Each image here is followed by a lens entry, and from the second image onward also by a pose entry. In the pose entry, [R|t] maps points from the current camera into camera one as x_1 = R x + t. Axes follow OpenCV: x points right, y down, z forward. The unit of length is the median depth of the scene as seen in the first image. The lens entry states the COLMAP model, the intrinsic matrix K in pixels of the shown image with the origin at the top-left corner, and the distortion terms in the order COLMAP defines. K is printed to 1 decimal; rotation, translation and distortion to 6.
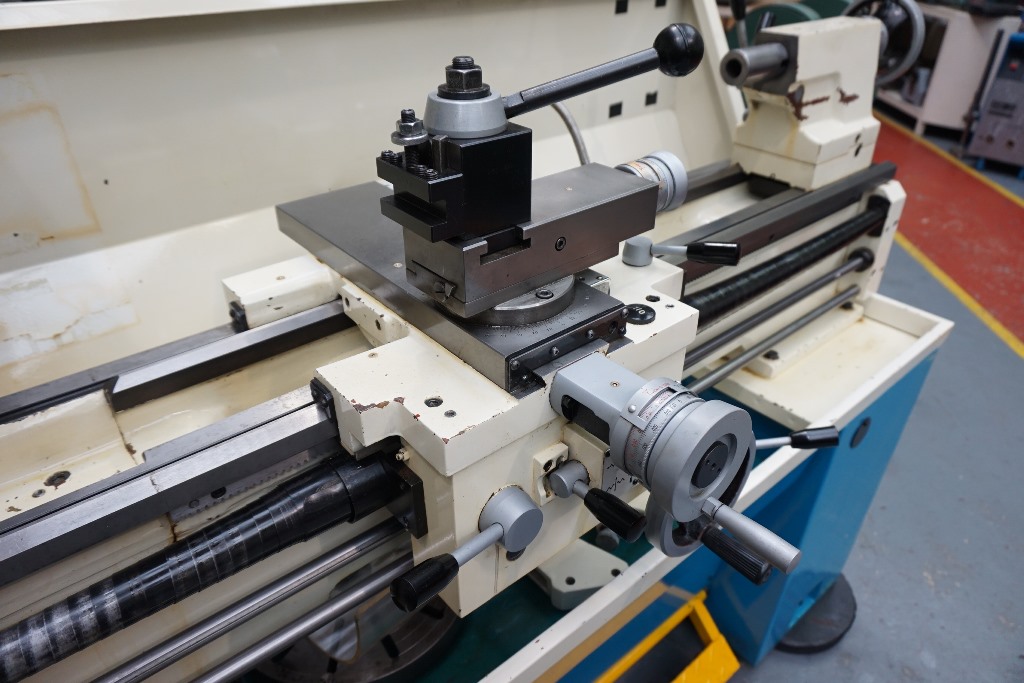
lens RADIAL K [[694.8, 0, 512.0], [0, 694.8, 341.5], [0, 0, 1]] dist [-0.042202, 0.034877]
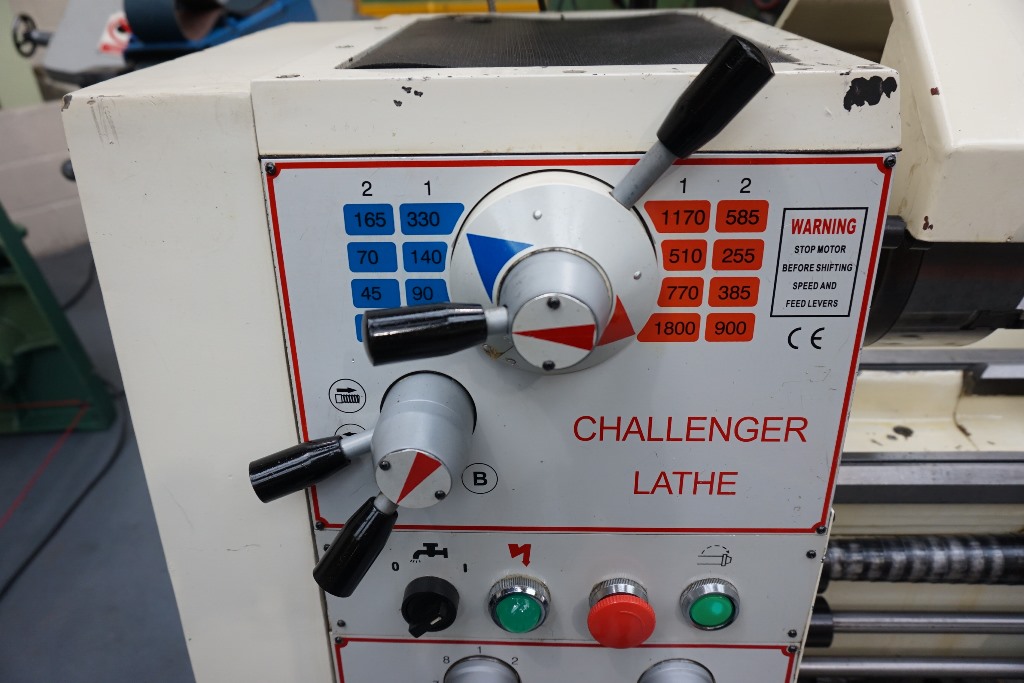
lens RADIAL K [[684.9, 0, 516.7], [0, 684.9, 353.0], [0, 0, 1]] dist [-0.039326, 0.038039]
pose [[0.748265, 0.315532, -0.583557, -0.495706], [-0.322271, 0.941769, 0.095987, 0.166748], [0.579863, 0.116239, 0.806379, -0.303071]]
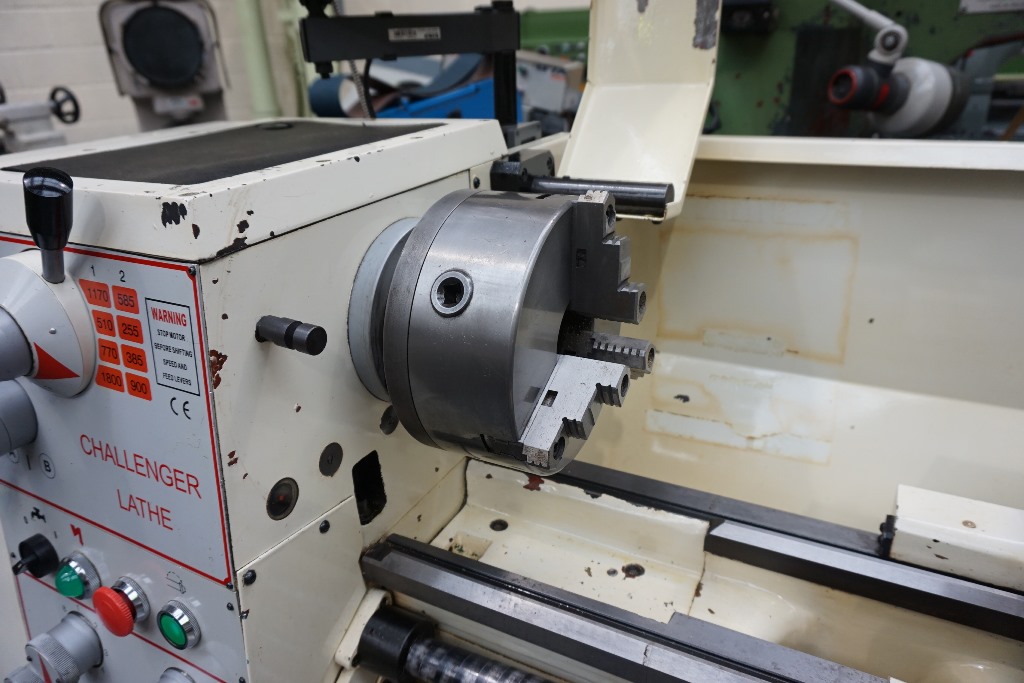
lens RADIAL K [[684.9, 0, 516.7], [0, 684.9, 353.0], [0, 0, 1]] dist [-0.039326, 0.038039]
pose [[0.373617, 0.365661, -0.852468, 0.040204], [-0.444890, 0.877058, 0.181224, -0.192764], [0.813931, 0.311546, 0.490362, 0.223106]]
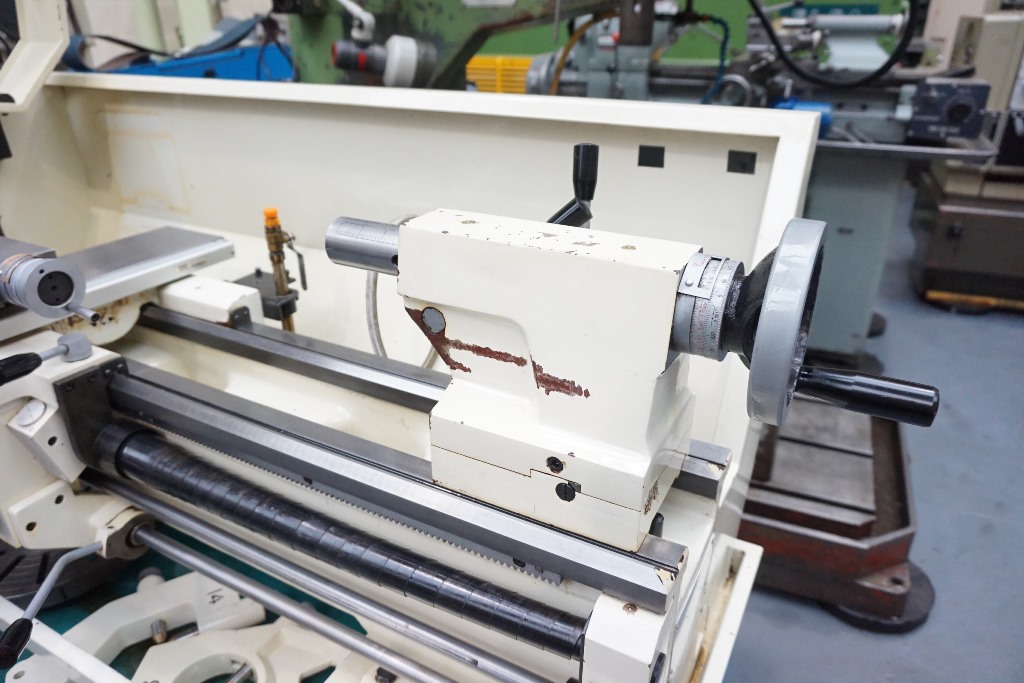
lens RADIAL K [[694.8, 0, 512.0], [0, 694.8, 341.5], [0, 0, 1]] dist [-0.042202, 0.034877]
pose [[0.353292, 0.377522, -0.855957, 1.268451], [-0.494681, 0.851968, 0.171586, -0.546416], [0.794025, 0.362805, 0.487746, 0.911792]]
